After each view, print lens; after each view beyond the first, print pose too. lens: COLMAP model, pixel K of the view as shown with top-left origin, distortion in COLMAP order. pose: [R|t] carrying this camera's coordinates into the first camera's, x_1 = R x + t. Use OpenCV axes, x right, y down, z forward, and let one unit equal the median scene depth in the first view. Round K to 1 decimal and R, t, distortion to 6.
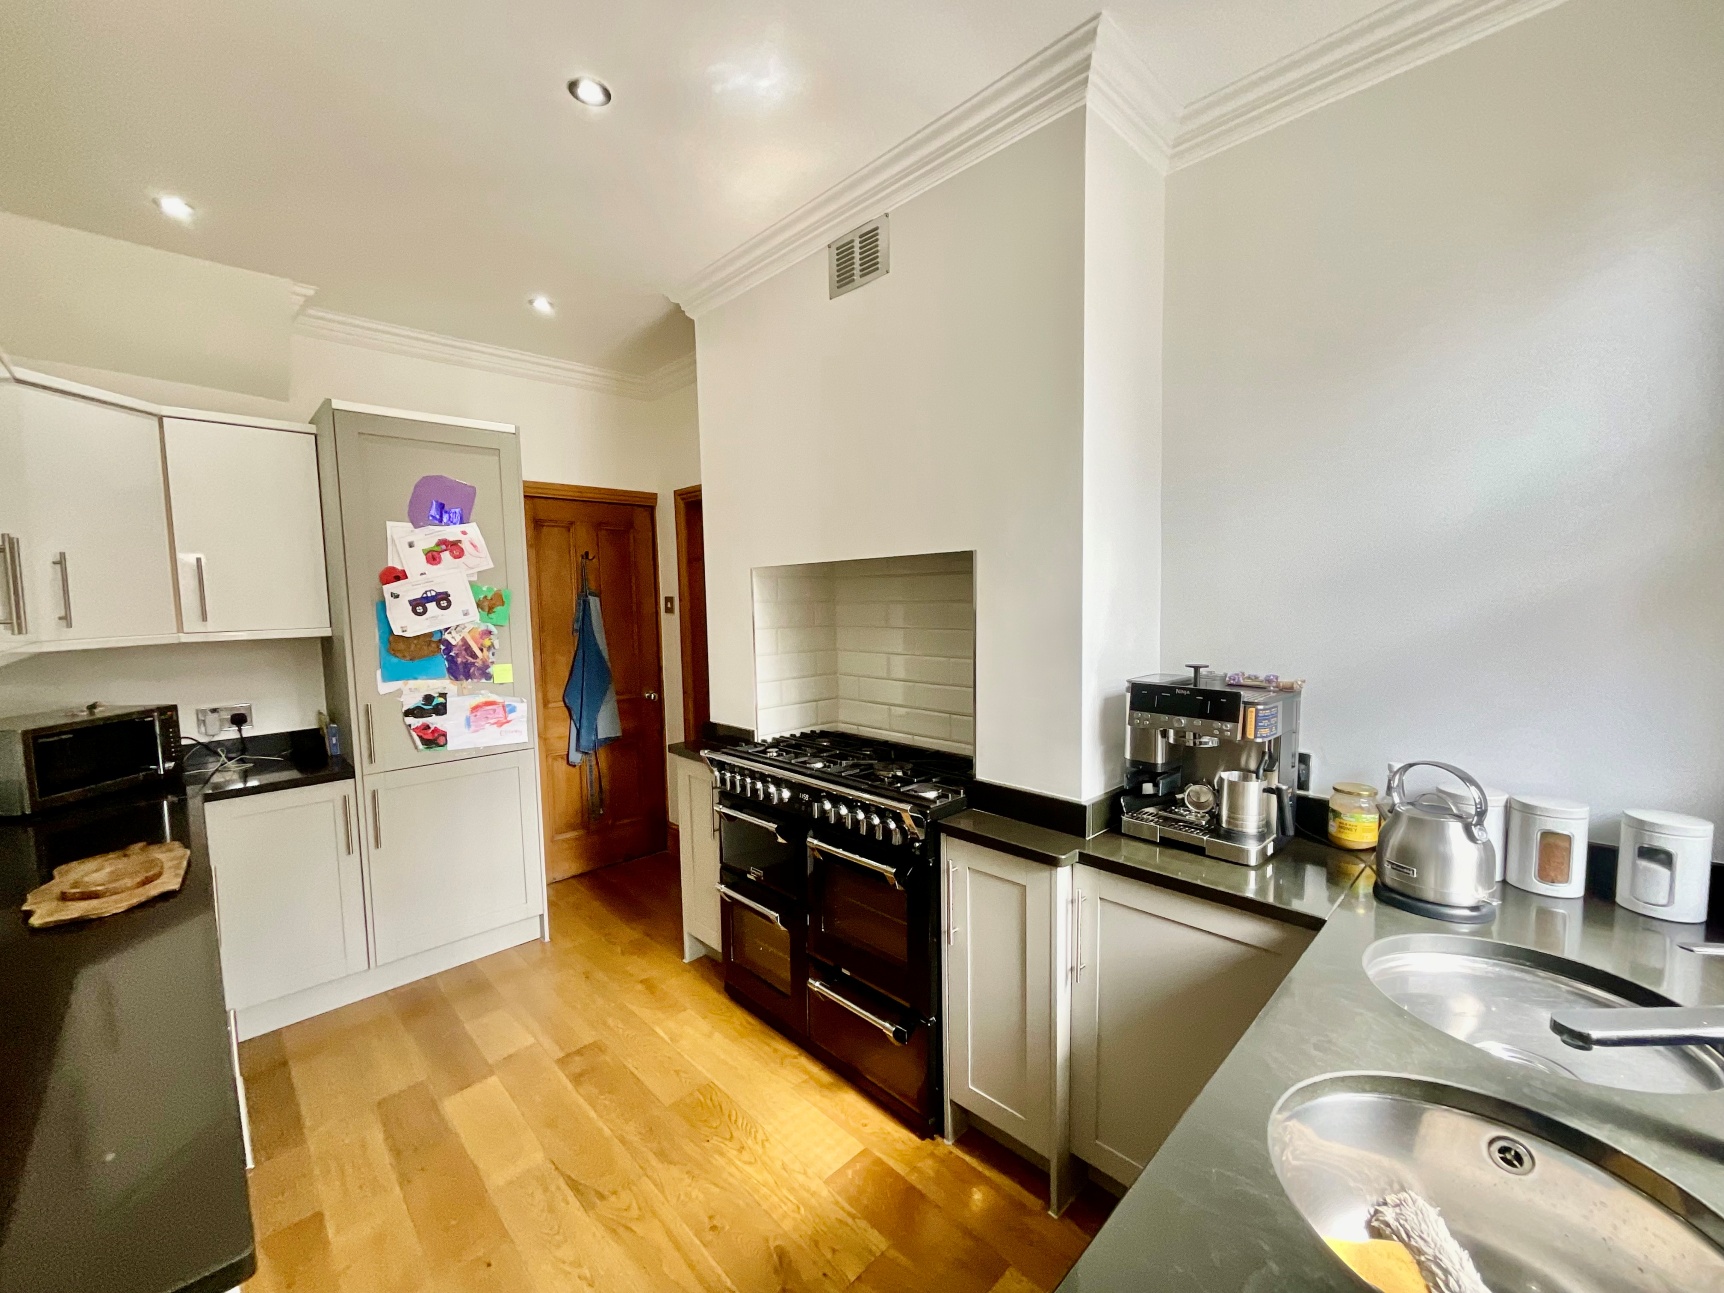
lens RADIAL K [[692.2, 0, 863.0], [0, 692.2, 650.8], [0, 0, 1]] dist [0.001435, -0.000327]
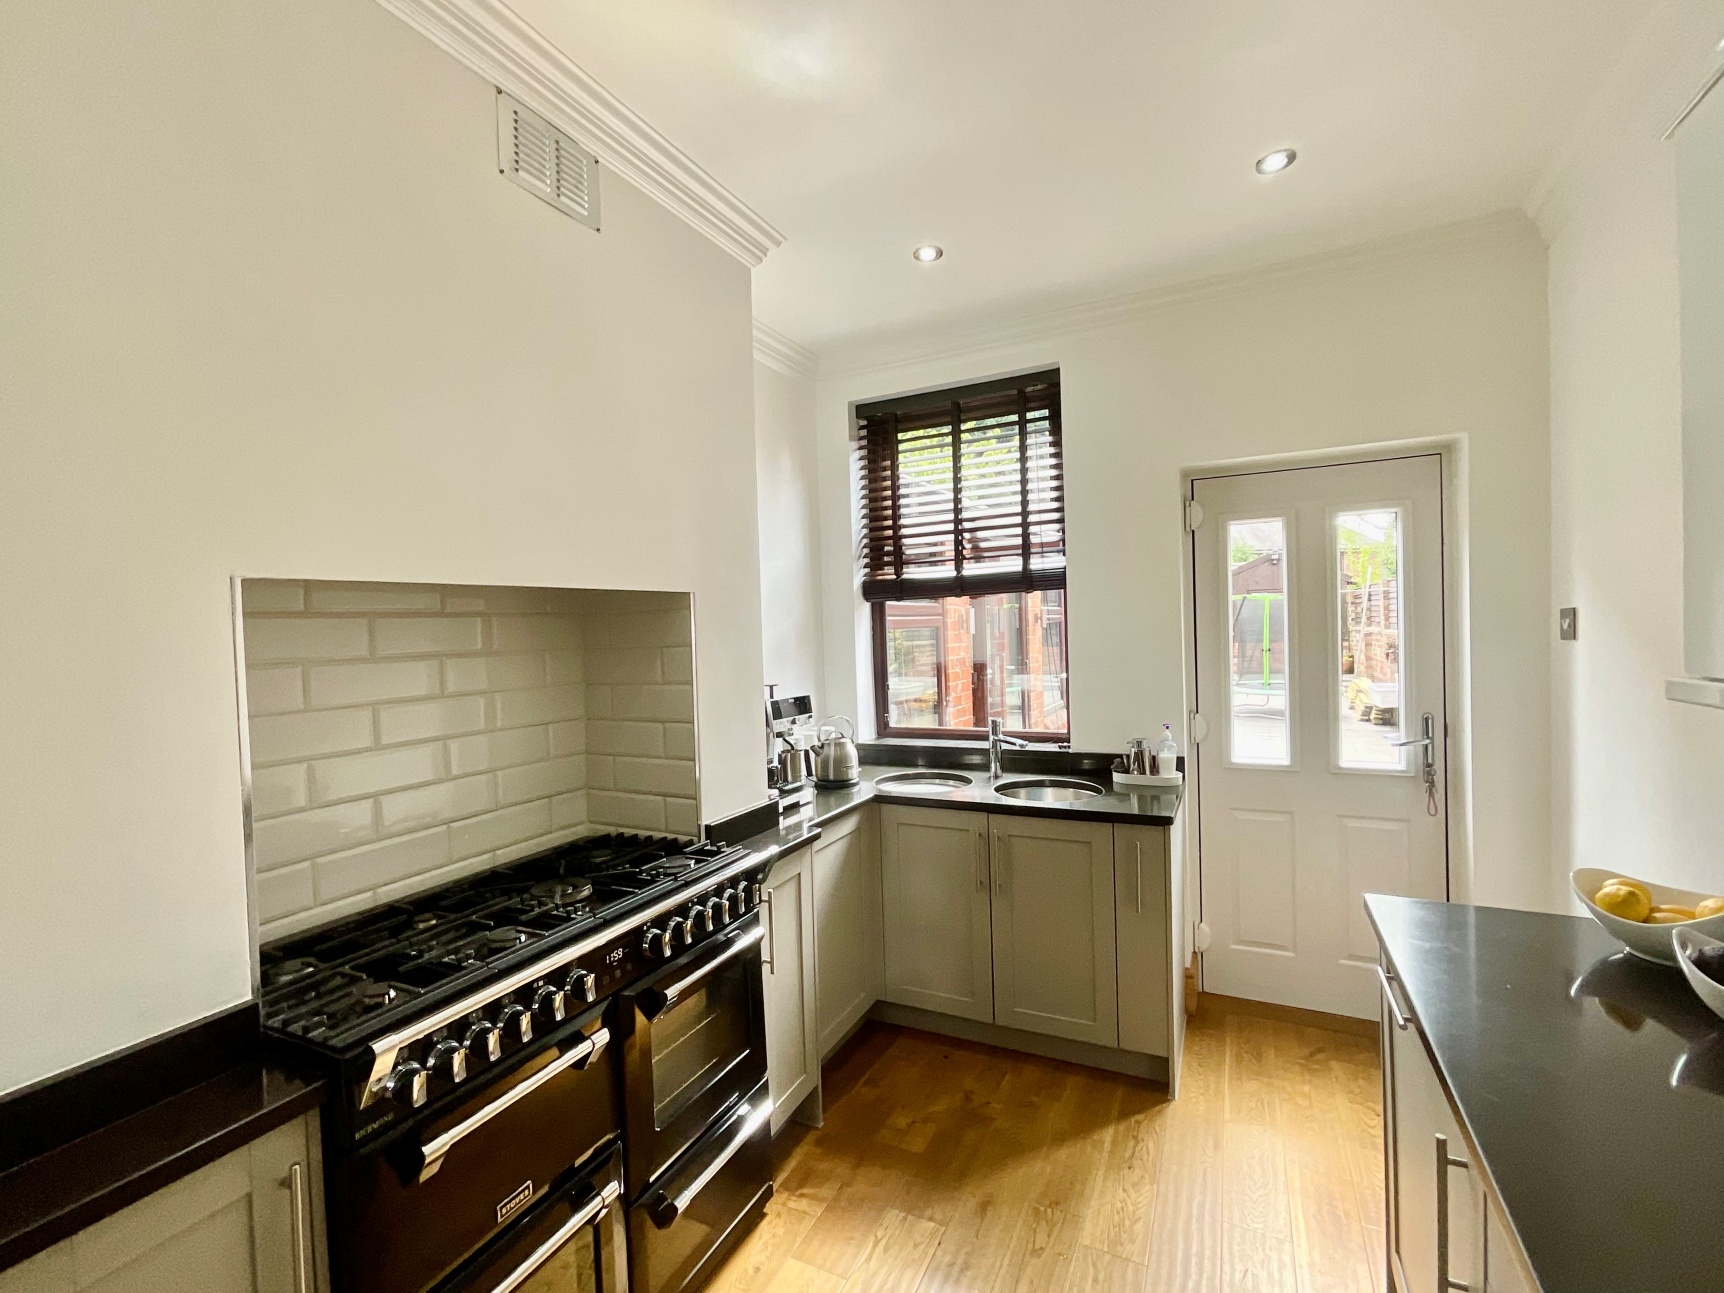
lens RADIAL K [[744.8, 0, 869.6], [0, 744.8, 650.8], [0, 0, 1]] dist [-0.002594, -0.000090]
pose [[-0.333815, -0.013982, 0.942535, -0.889193], [0.098584, 0.993889, 0.049659, -0.083531], [-0.937469, 0.109496, -0.330396, 1.108278]]
